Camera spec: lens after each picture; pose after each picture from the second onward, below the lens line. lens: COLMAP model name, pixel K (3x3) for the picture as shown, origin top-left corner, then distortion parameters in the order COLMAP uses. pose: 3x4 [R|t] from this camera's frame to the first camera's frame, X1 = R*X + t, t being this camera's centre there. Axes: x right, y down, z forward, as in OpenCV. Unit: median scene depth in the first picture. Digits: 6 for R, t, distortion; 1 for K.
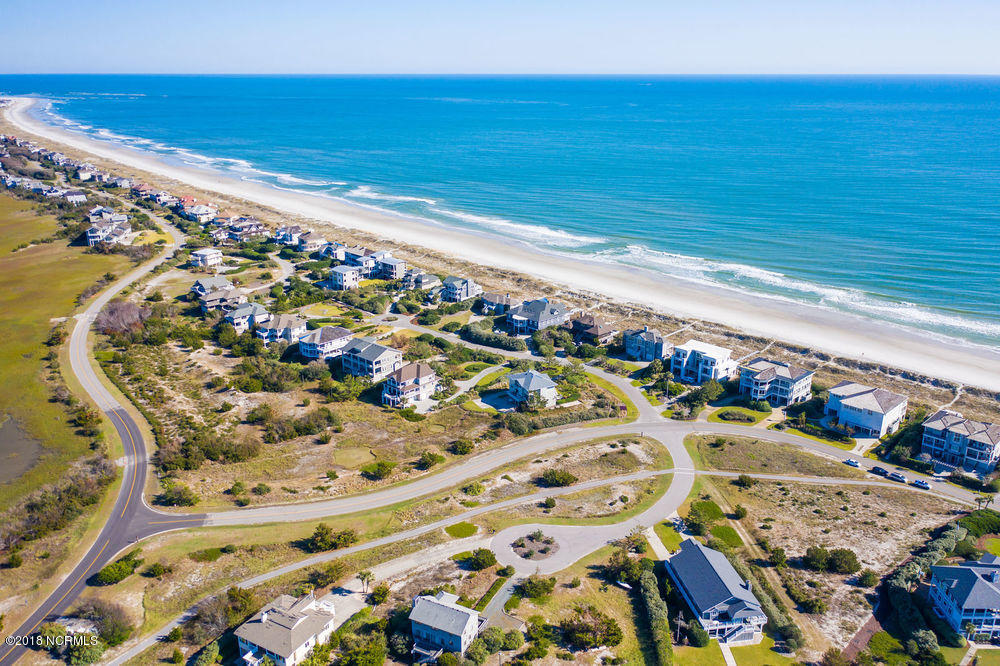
lens RADIAL K [[797.7, 0, 493.9], [0, 797.7, 331.6], [0, 0, 1]] dist [-0.027830, 0.046531]
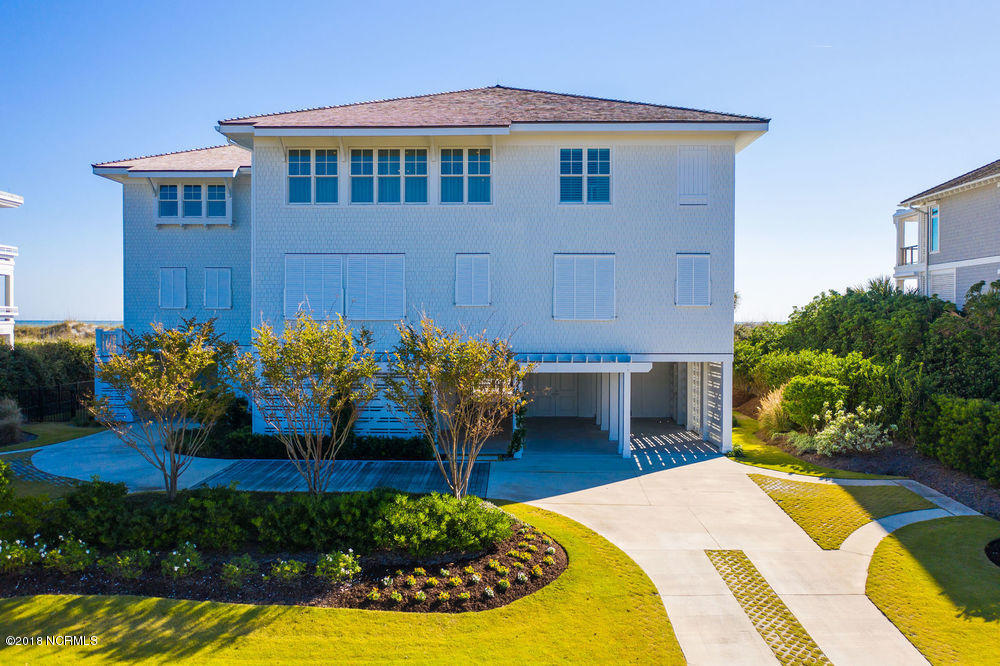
lens RADIAL K [[789.4, 0, 496.8], [0, 789.4, 331.7], [0, 0, 1]] dist [-0.010692, 0.002669]
pose [[0.703056, -0.005833, 0.711111, 0.391558], [0.218347, 0.953435, -0.208053, 0.129883], [-0.676784, 0.301542, 0.671592, 0.921686]]
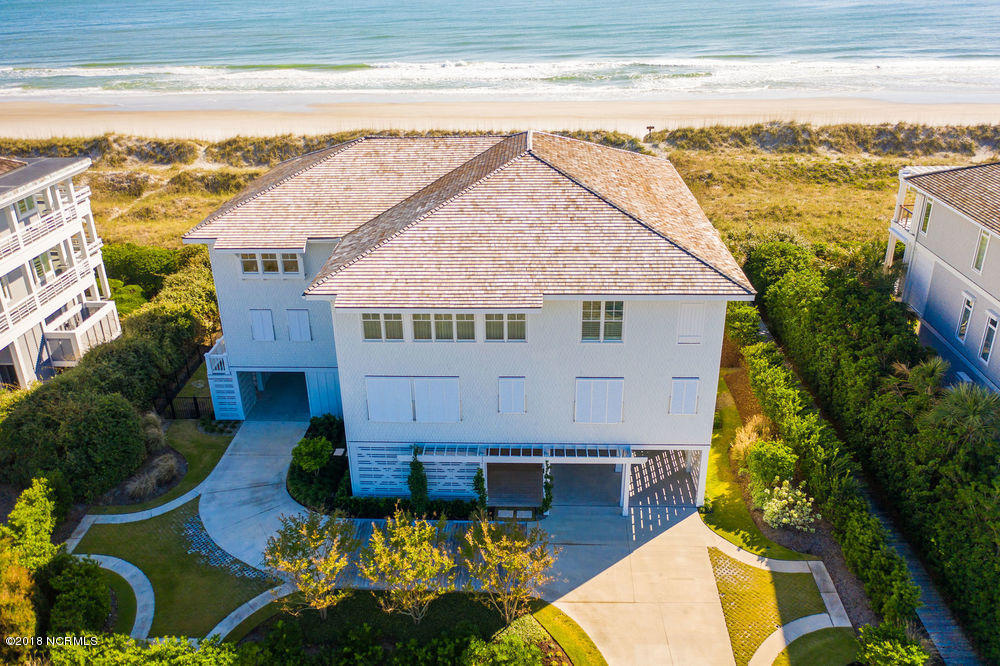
lens RADIAL K [[797.7, 0, 493.9], [0, 797.7, 331.6], [0, 0, 1]] dist [-0.027830, 0.046531]
pose [[0.724121, -0.296588, 0.622643, 0.382286], [0.231378, 0.954958, 0.185794, 0.077545], [-0.649702, 0.009528, 0.760129, 0.896726]]
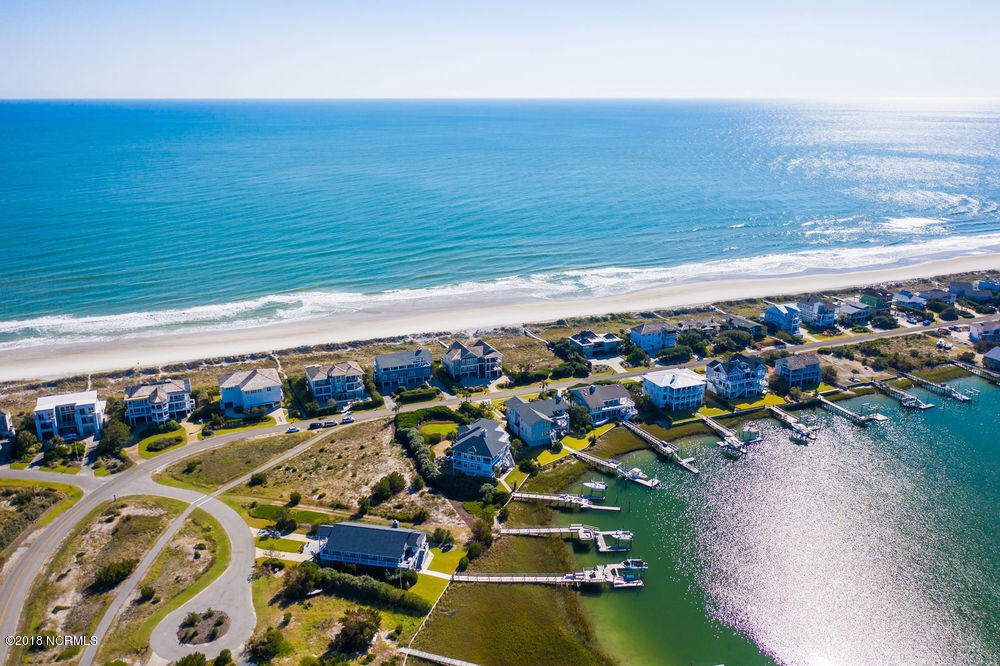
lens RADIAL K [[797.7, 0, 493.9], [0, 797.7, 331.6], [0, 0, 1]] dist [-0.027830, 0.046531]
pose [[0.353281, -0.265666, 0.897003, -0.405939], [0.290866, 0.942501, 0.164585, -0.068260], [-0.889151, 0.202763, 0.410241, 0.215865]]
